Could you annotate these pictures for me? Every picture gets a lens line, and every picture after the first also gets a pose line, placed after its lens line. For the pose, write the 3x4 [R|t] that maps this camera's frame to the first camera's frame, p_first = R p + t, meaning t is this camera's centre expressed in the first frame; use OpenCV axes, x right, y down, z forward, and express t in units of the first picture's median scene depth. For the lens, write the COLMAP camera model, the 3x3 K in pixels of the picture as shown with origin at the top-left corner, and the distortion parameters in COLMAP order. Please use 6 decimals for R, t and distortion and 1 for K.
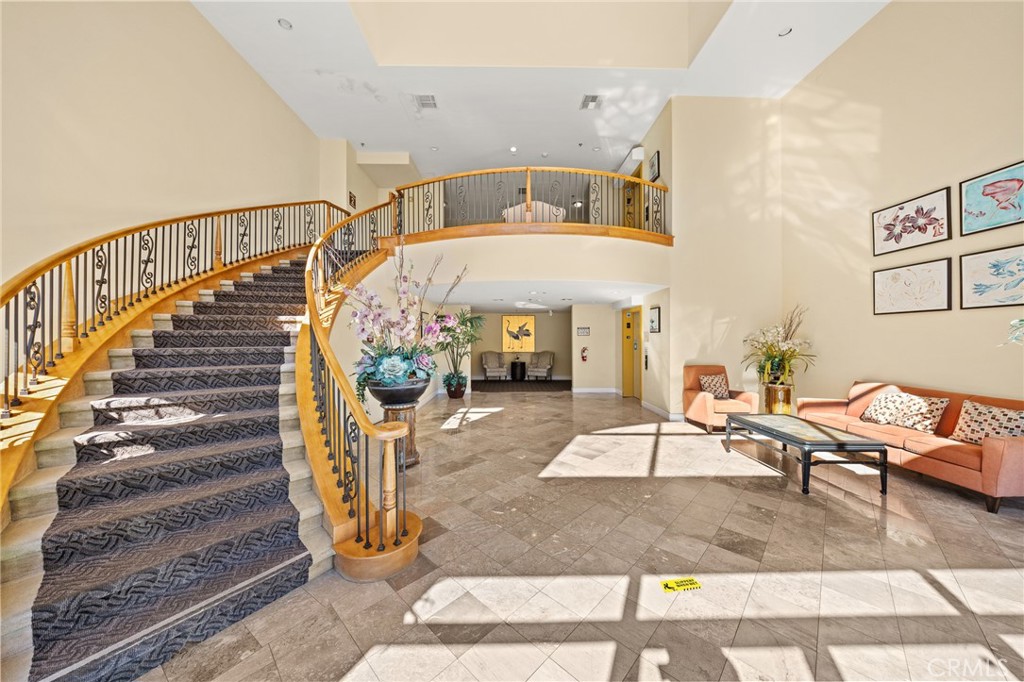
lens RADIAL K [[338.8, 0, 514.7], [0, 338.8, 337.0], [0, 0, 1]] dist [-0.010571, 0.001549]
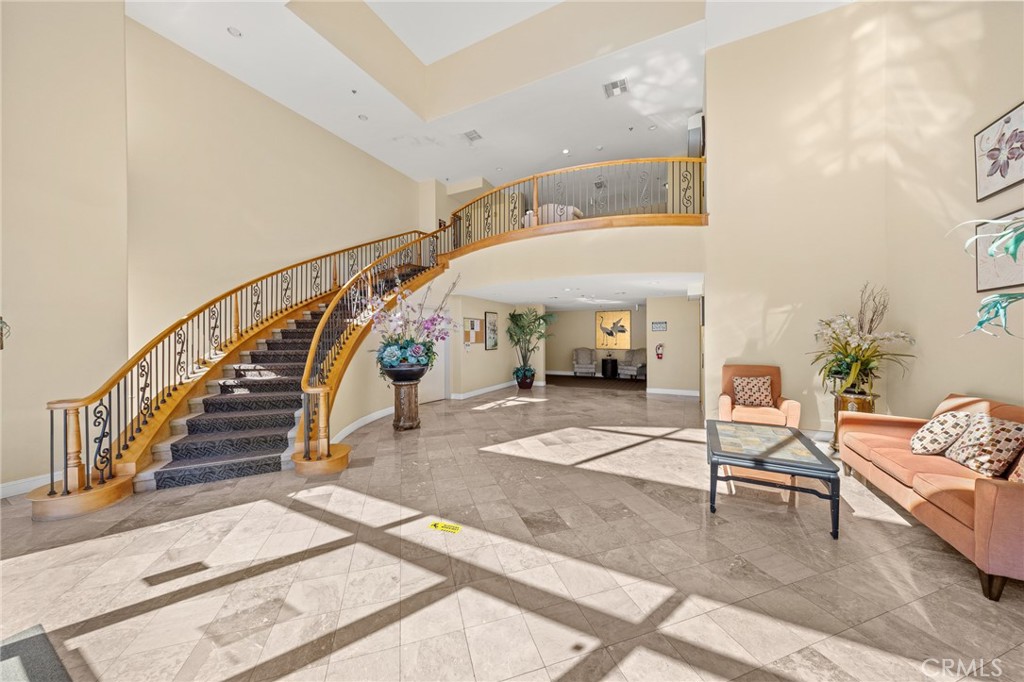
lens RADIAL K [[338.8, 0, 513.2], [0, 338.8, 337.5], [0, 0, 1]] dist [-0.010571, 0.001549]
pose [[0.883401, -0.000646, -0.468616, 0.627181], [0.003734, 0.999977, 0.005660, 0.014743], [0.468602, -0.006750, 0.883384, 0.010437]]
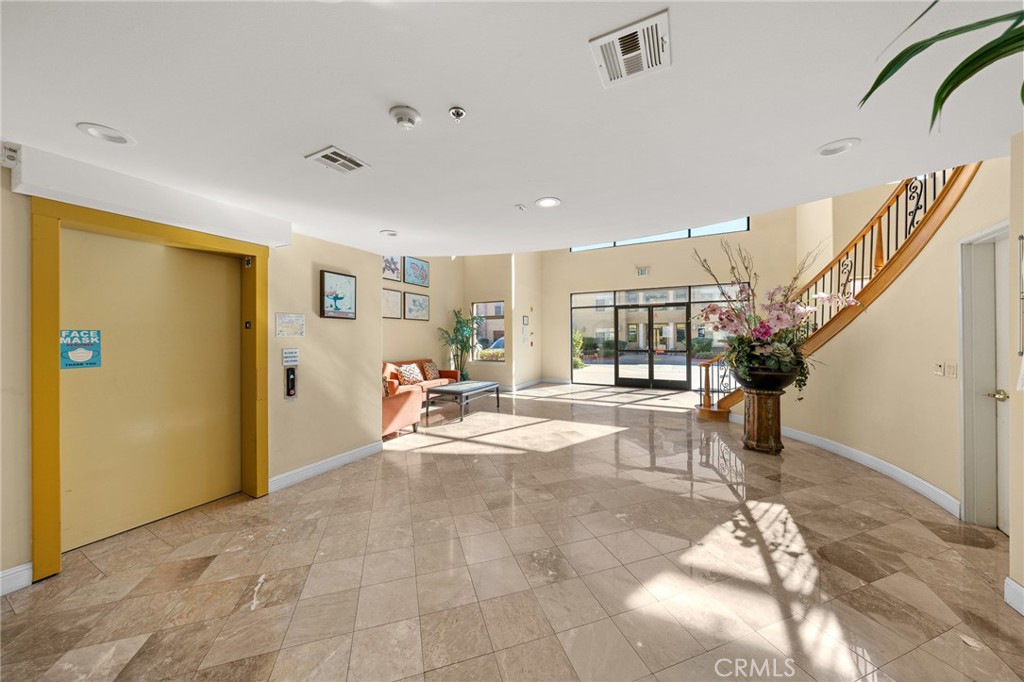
lens RADIAL K [[338.8, 0, 506.7], [0, 338.8, 337.9], [0, 0, 1]] dist [-0.010571, 0.001549]
pose [[-0.881519, 0.000073, 0.472149, -0.130805], [0.000445, 1.000000, 0.000677, 0.024855], [-0.472149, 0.000807, -0.881518, 2.157474]]
